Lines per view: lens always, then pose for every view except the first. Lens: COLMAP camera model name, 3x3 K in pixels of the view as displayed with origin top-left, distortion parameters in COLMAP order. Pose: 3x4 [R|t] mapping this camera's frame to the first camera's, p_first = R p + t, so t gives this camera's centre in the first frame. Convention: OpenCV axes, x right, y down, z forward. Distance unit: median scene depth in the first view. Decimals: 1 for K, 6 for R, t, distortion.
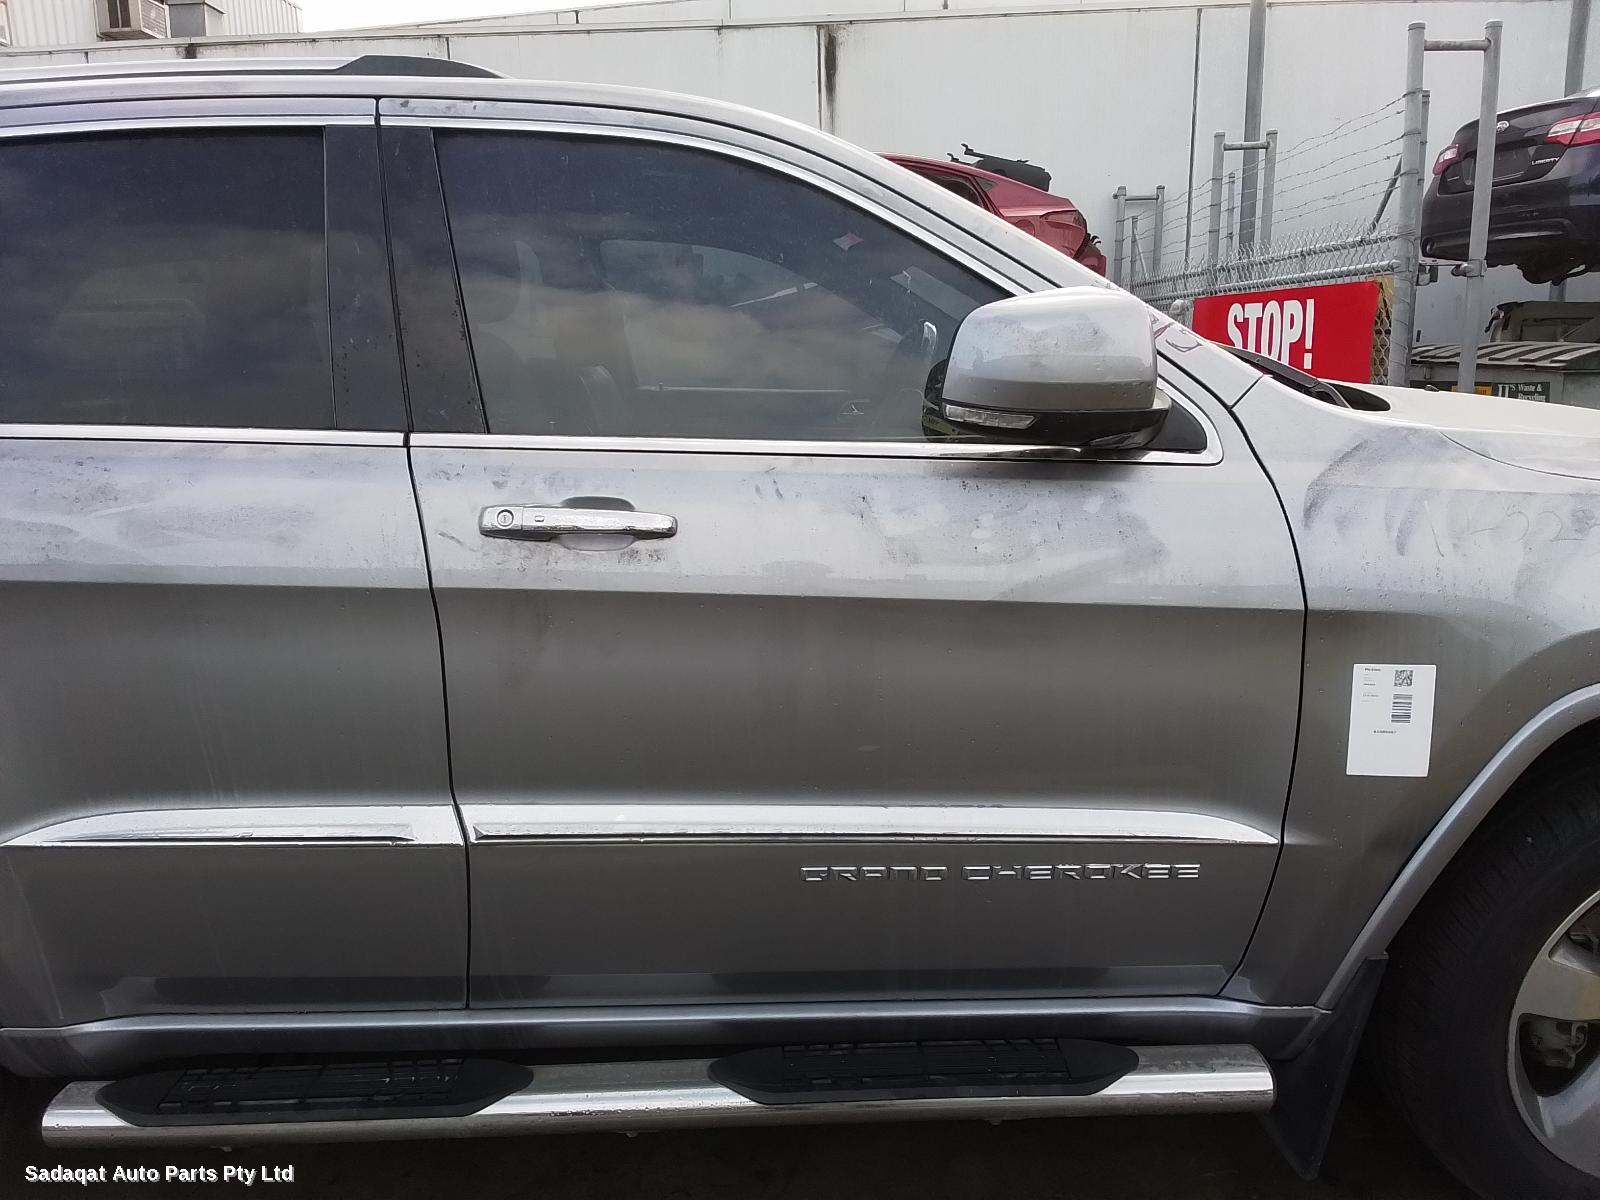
lens RADIAL K [[1129.7, 0, 788.4], [0, 1129.7, 573.5], [0, 0, 1]] dist [0.067395, -0.078197]
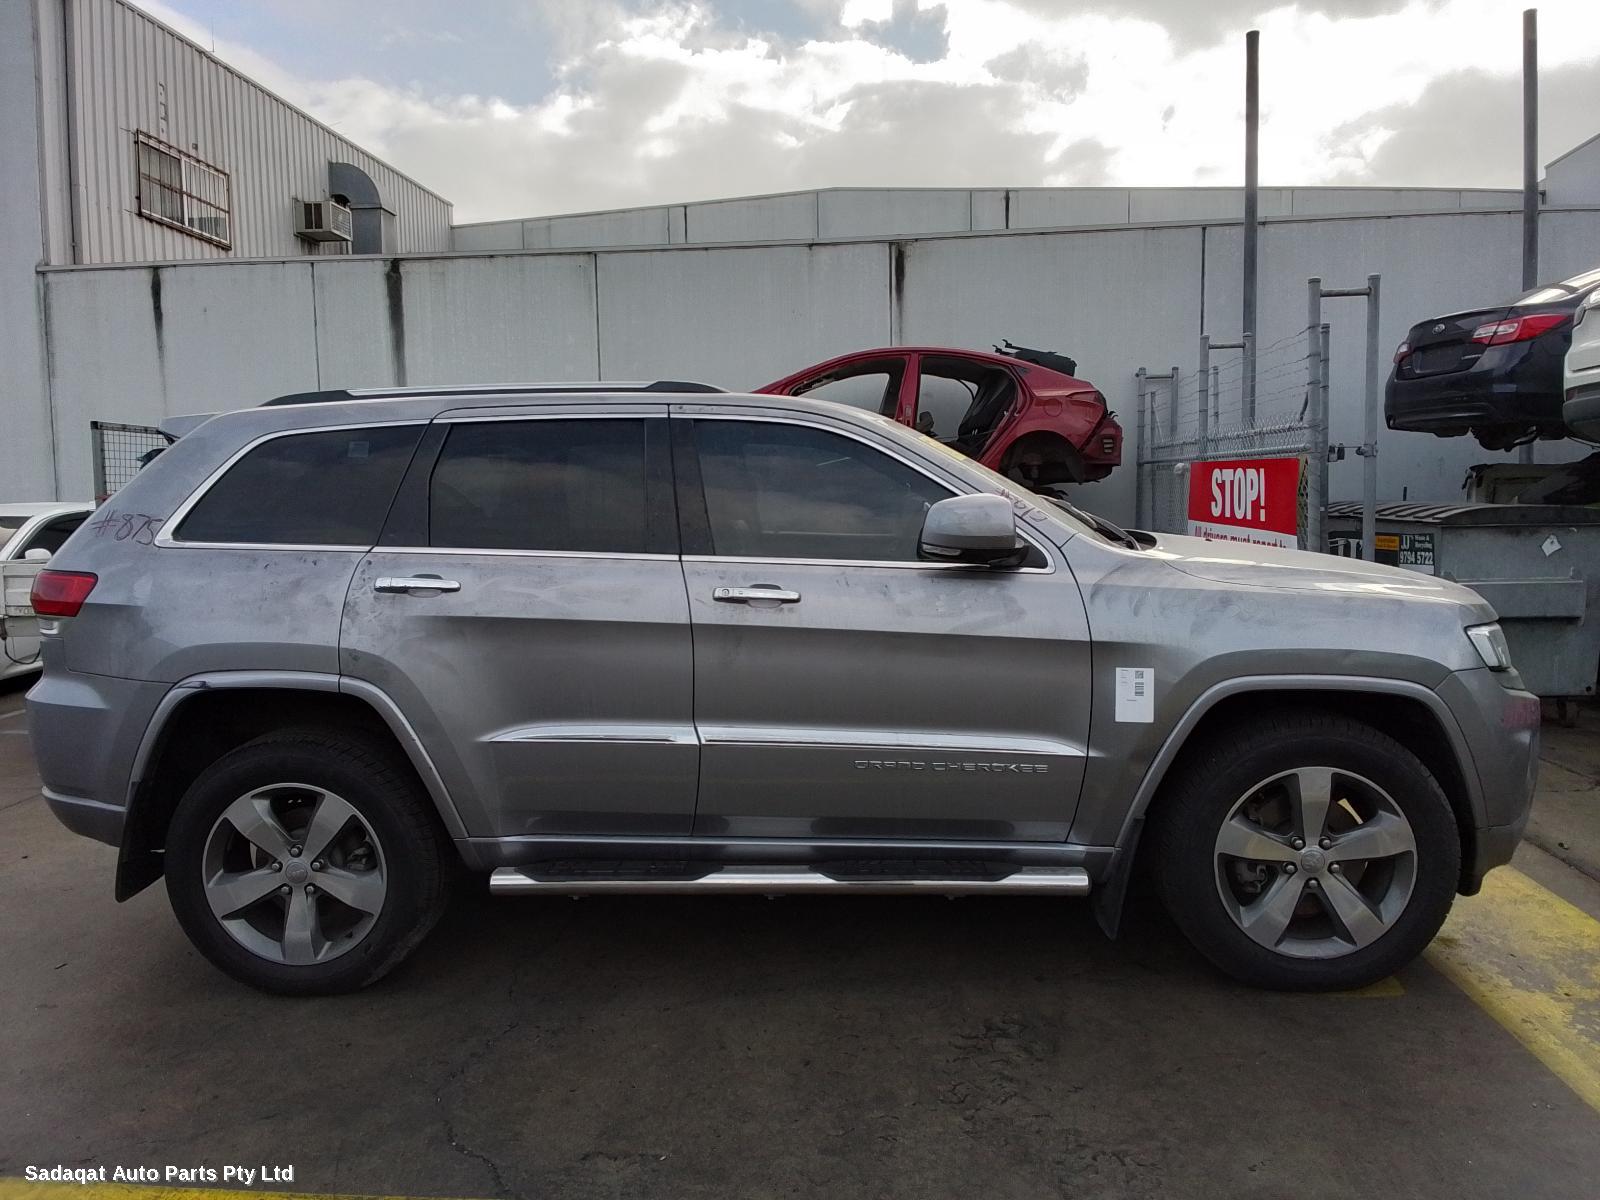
lens RADIAL K [[1129.7, 0, 806.2], [0, 1129.7, 609.3], [0, 0, 1]] dist [0.067395, -0.078197]
pose [[0.998564, 0.013711, -0.051781, 0.023939], [-0.018277, 0.995885, -0.088763, 0.158574], [0.050351, 0.089582, 0.994706, -1.072575]]
